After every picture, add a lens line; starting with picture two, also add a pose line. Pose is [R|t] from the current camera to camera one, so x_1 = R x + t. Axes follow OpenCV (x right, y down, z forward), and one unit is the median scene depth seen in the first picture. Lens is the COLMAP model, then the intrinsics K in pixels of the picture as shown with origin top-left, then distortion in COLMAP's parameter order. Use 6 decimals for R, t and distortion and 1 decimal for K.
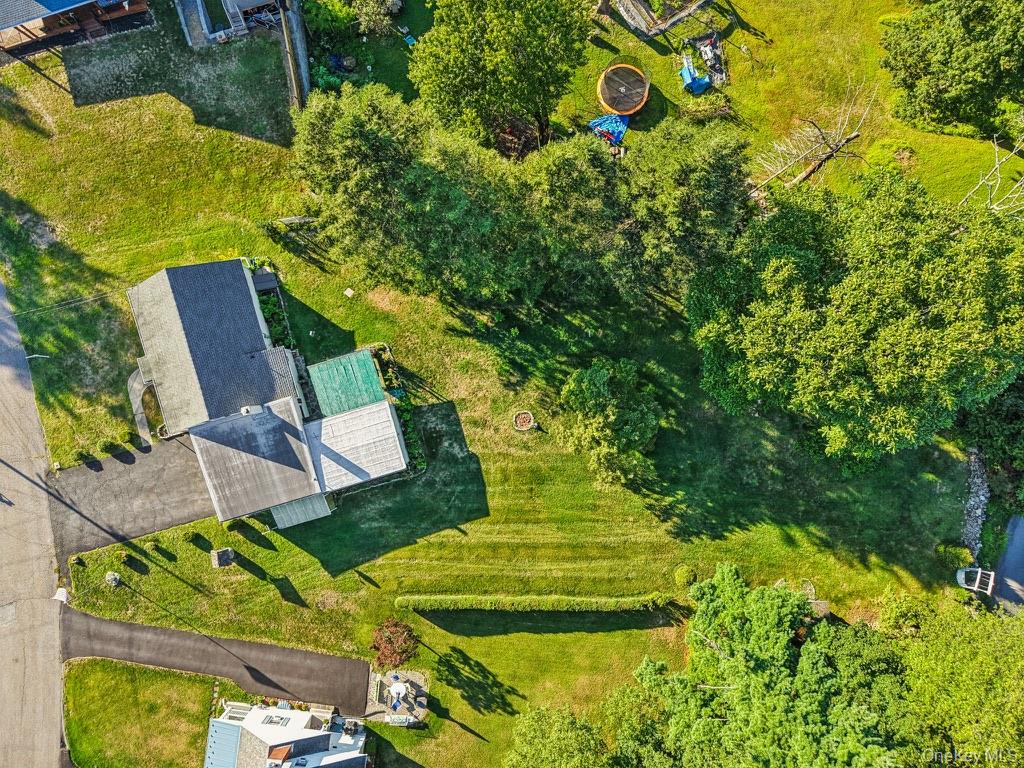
lens RADIAL K [[705.3, 0, 512.0], [0, 705.3, 384.0], [0, 0, 1]] dist [0.040805, -0.047211]
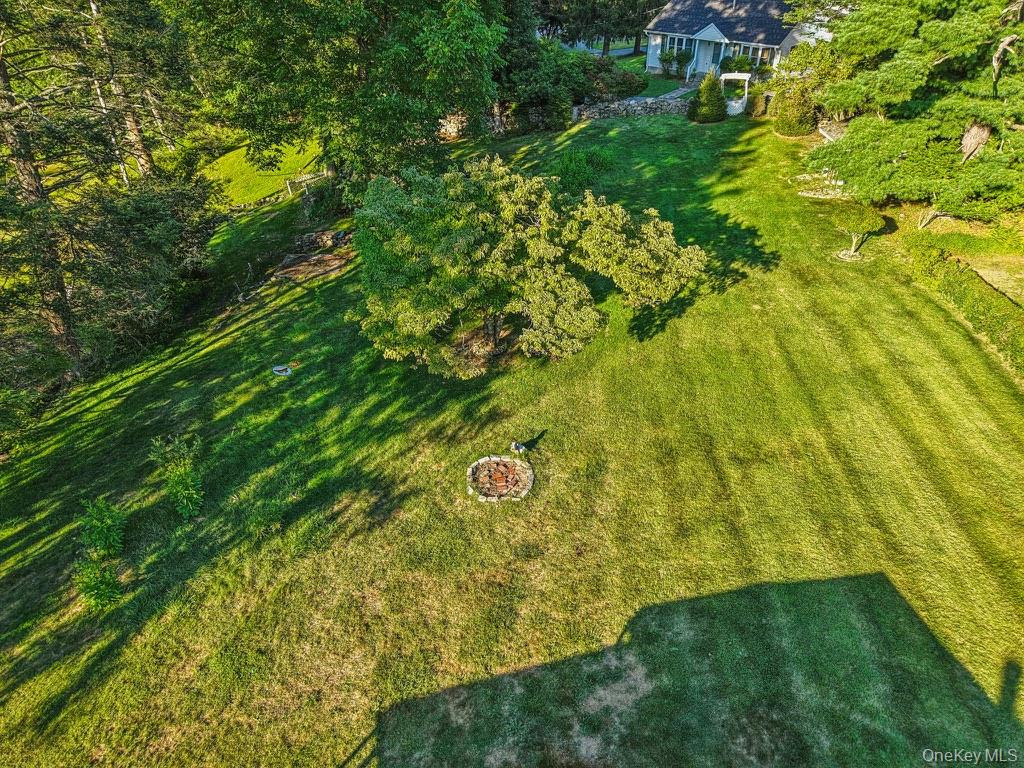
lens RADIAL K [[705.3, 0, 512.0], [0, 705.3, 384.0], [0, 0, 1]] dist [0.040805, -0.047211]
pose [[0.058220, -0.564822, 0.823157, -0.201418], [0.998205, 0.044521, -0.040052, 0.068393], [-0.014025, 0.824011, 0.566400, 0.805910]]
